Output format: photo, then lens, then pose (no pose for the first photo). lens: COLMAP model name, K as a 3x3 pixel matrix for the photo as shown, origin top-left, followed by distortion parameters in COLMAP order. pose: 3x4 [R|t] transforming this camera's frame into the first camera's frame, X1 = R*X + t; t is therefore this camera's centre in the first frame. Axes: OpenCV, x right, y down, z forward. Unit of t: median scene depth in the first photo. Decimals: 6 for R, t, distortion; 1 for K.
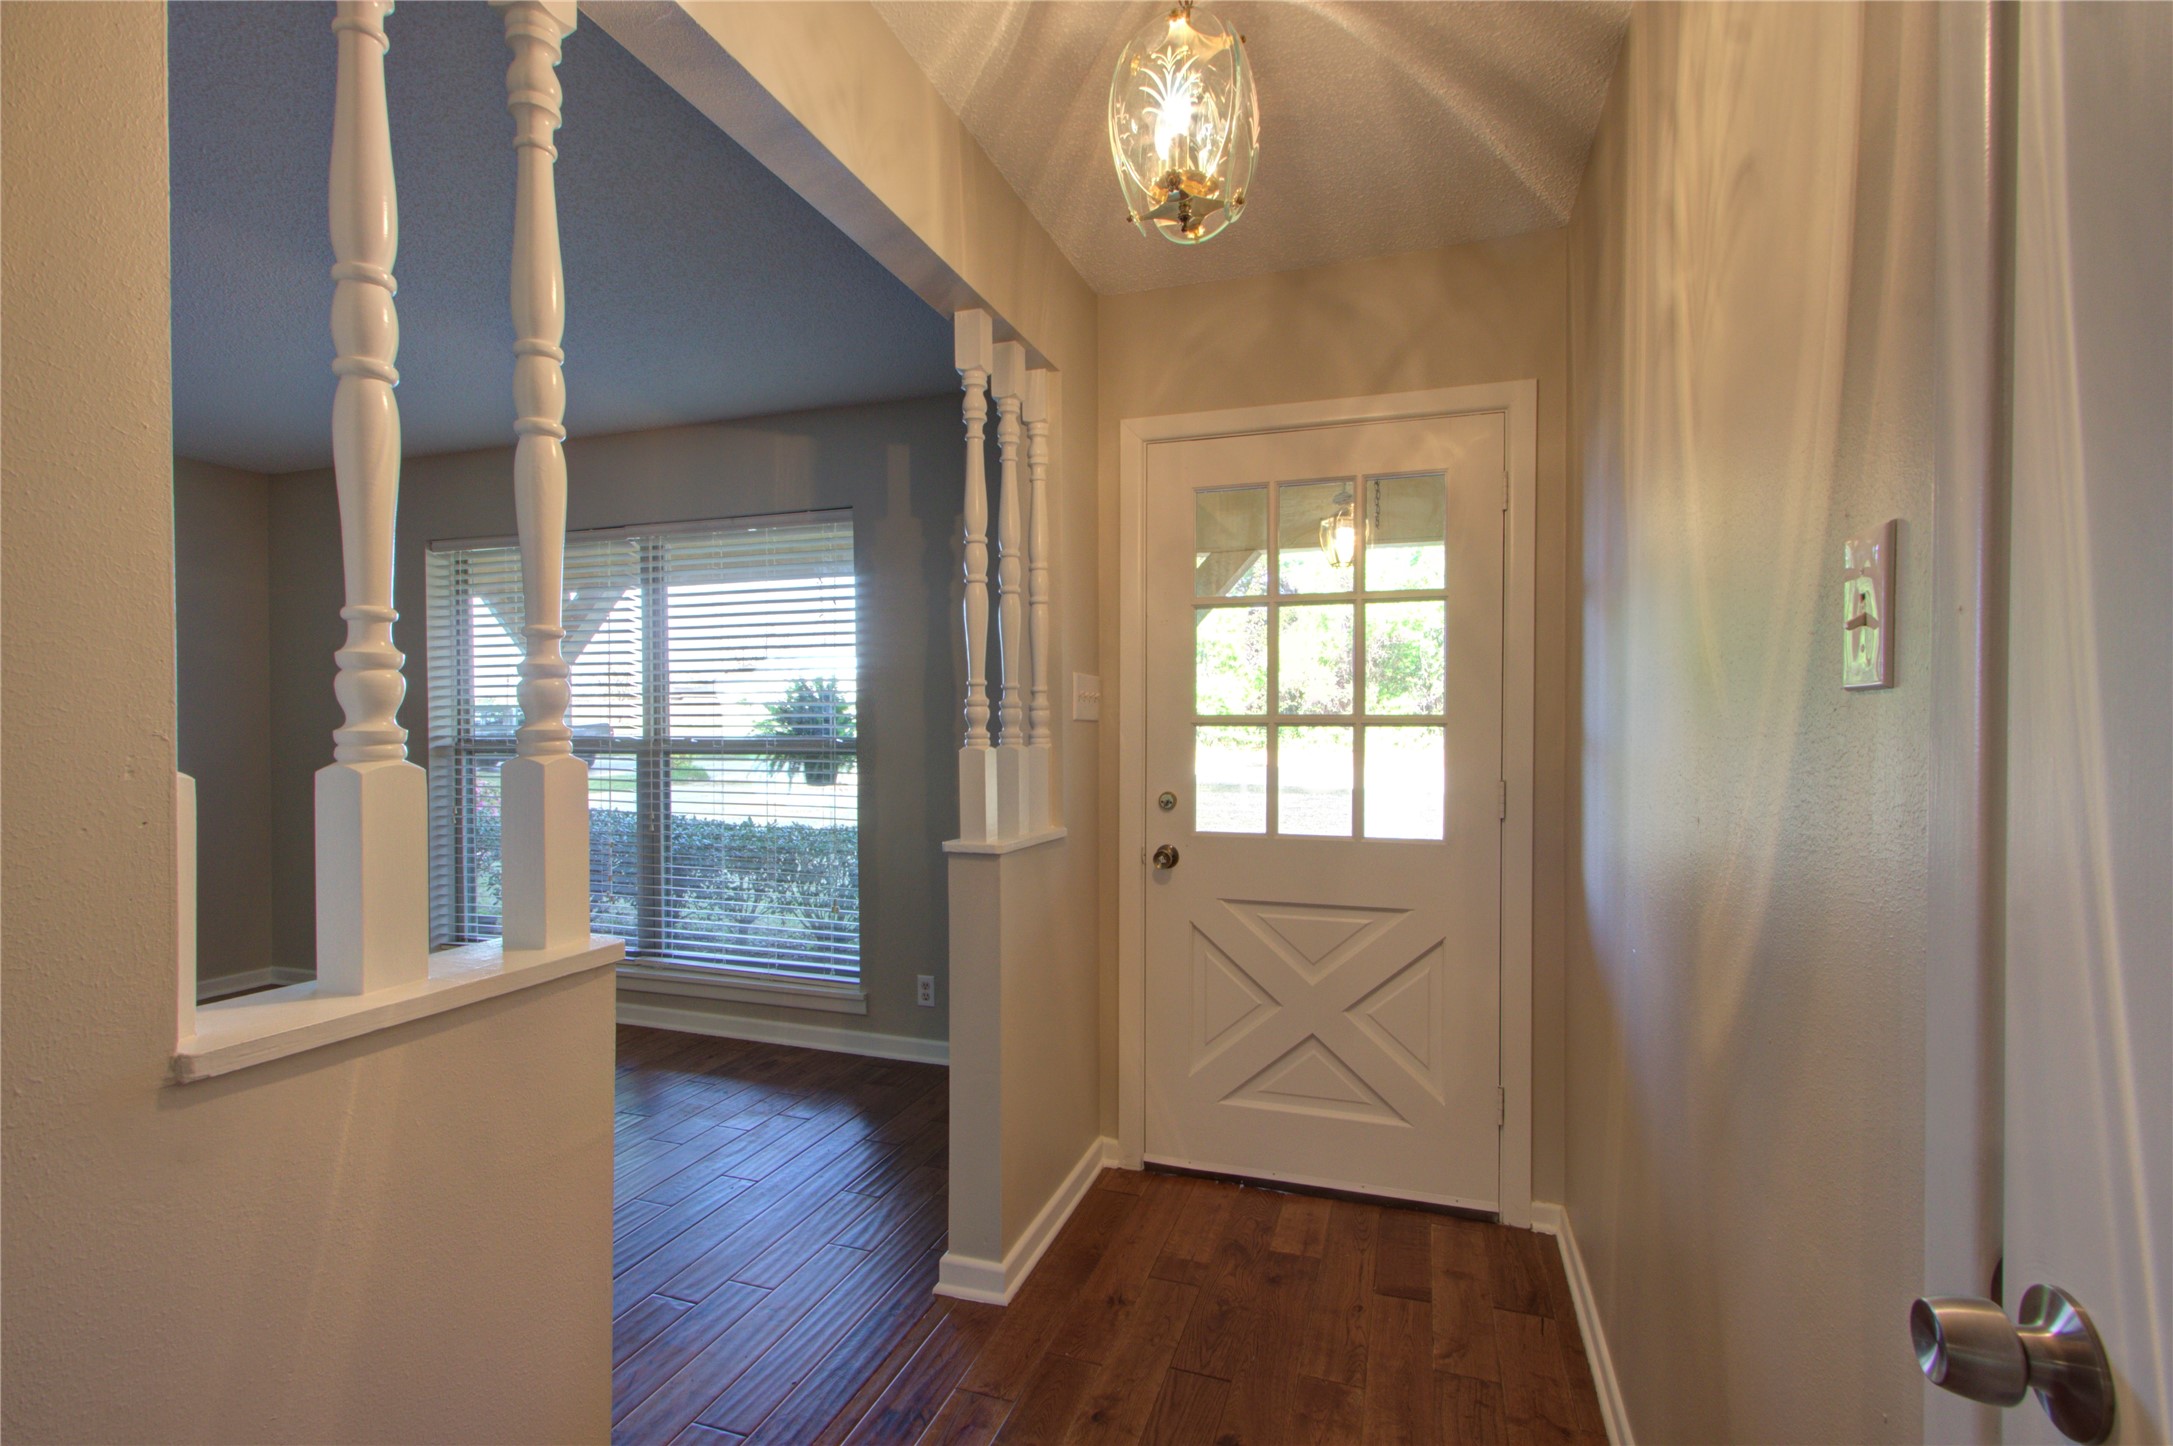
lens RADIAL K [[992.4, 0, 1090.8], [0, 992.4, 737.2], [0, 0, 1]] dist [0.012788, 0.000350]
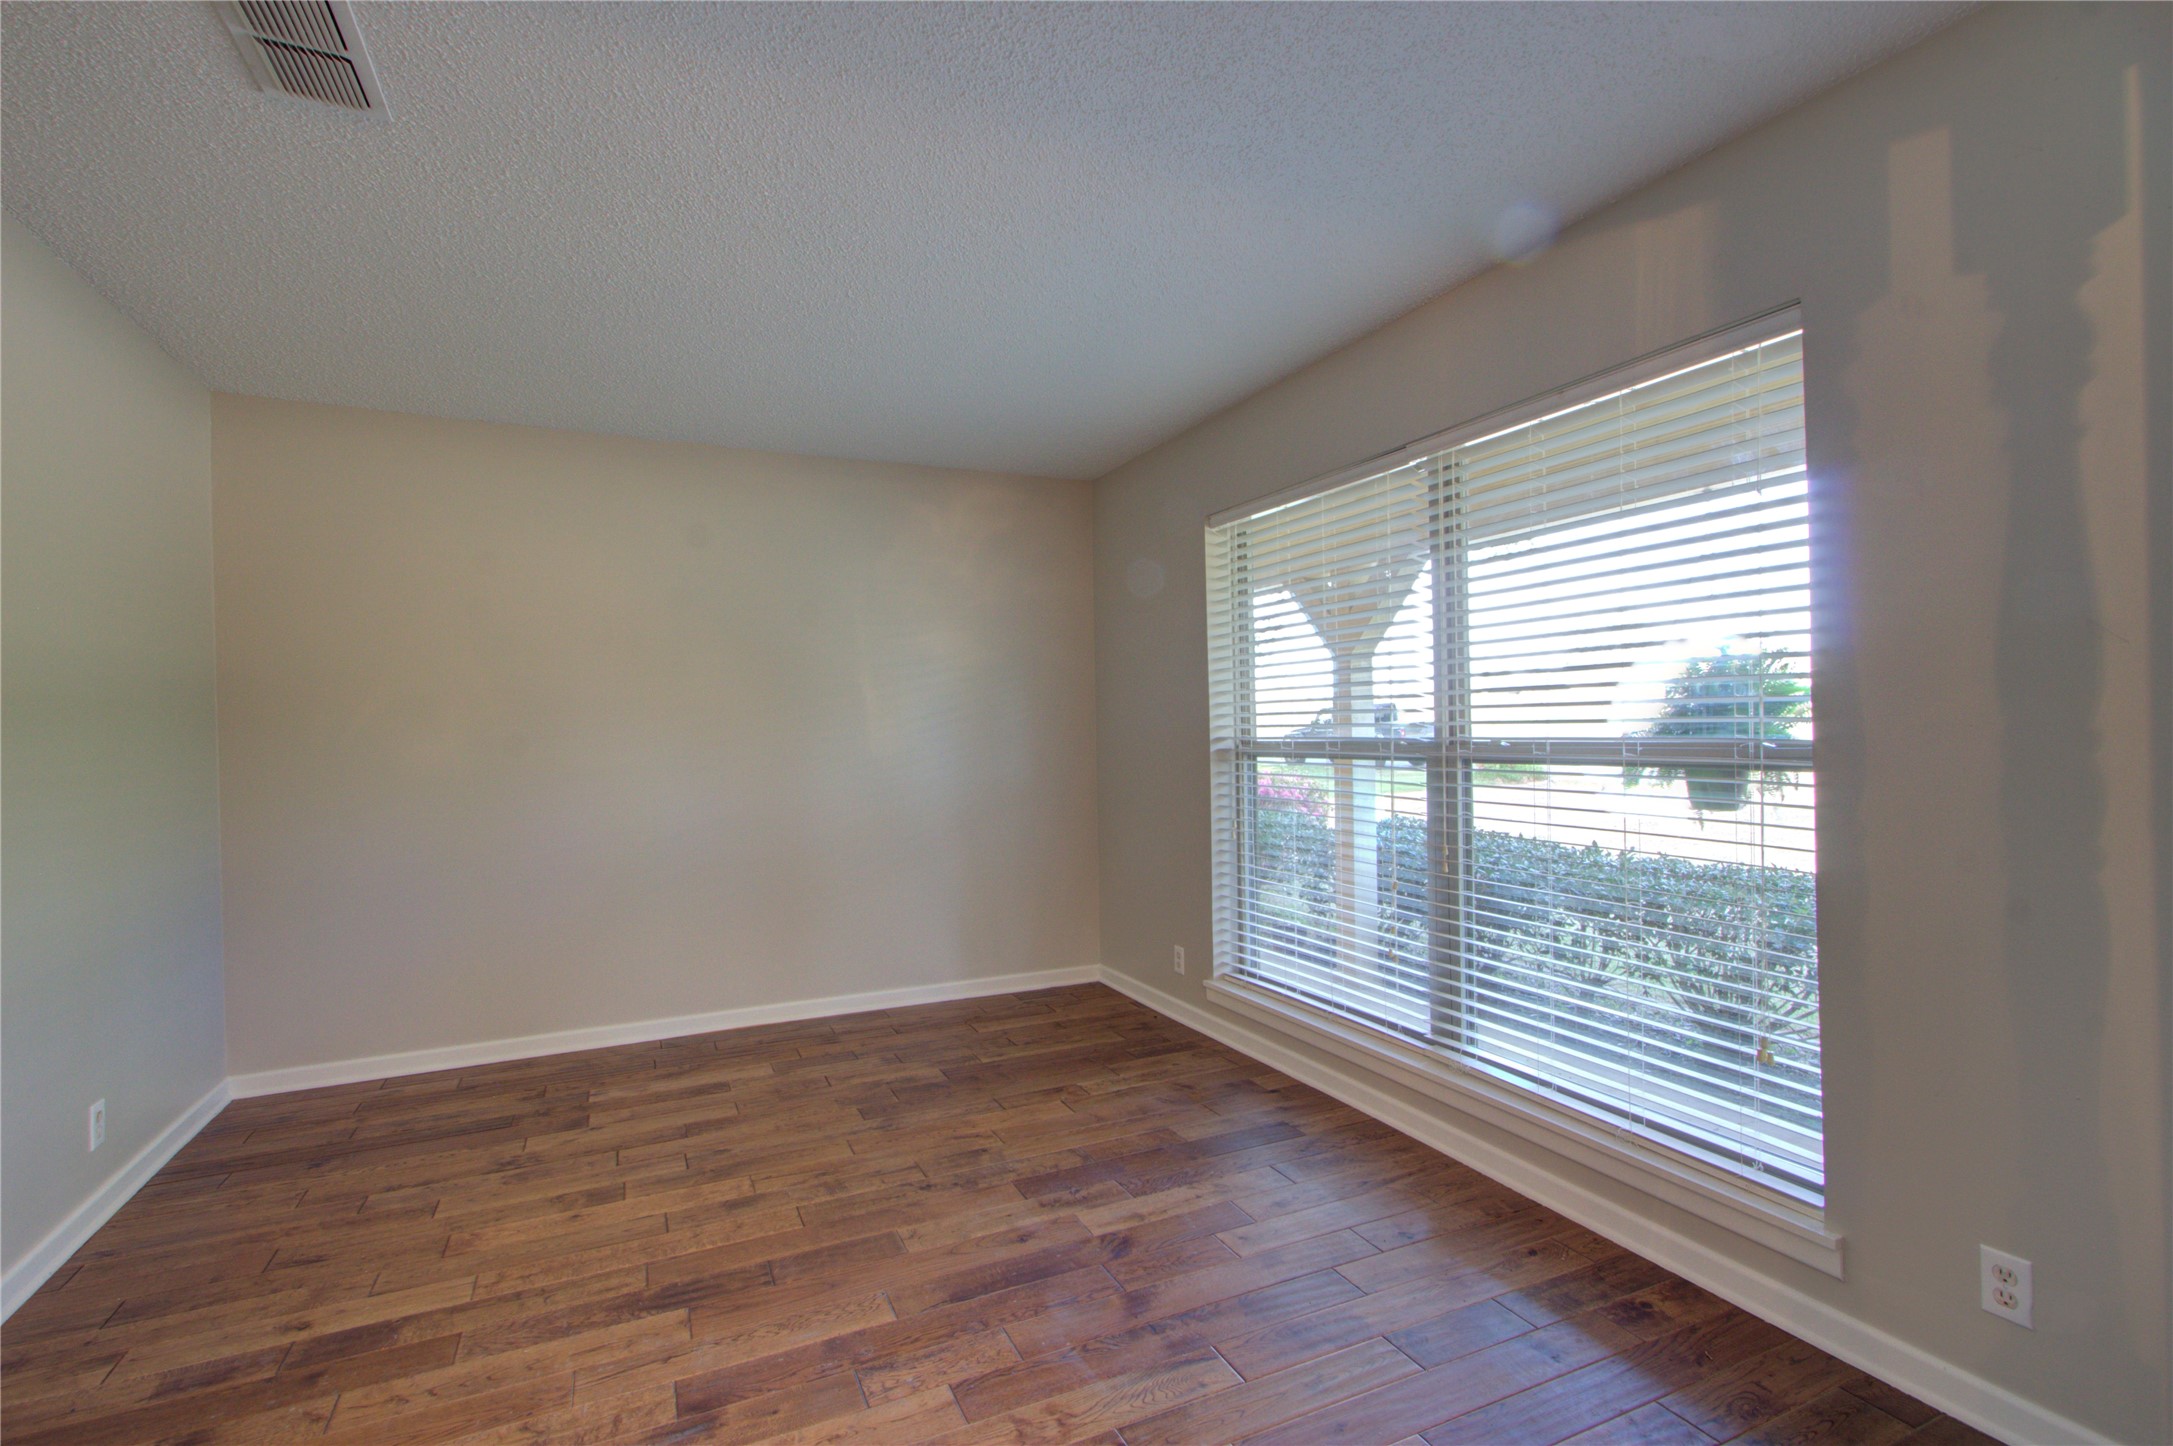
lens RADIAL K [[992.4, 0, 1088.5], [0, 992.4, 734.3], [0, 0, 1]] dist [0.012788, 0.000350]
pose [[0.696154, -0.006208, -0.717866, -0.111864], [0.008991, 0.999960, 0.000072, -0.005418], [0.717836, -0.006504, 0.696182, 0.328350]]
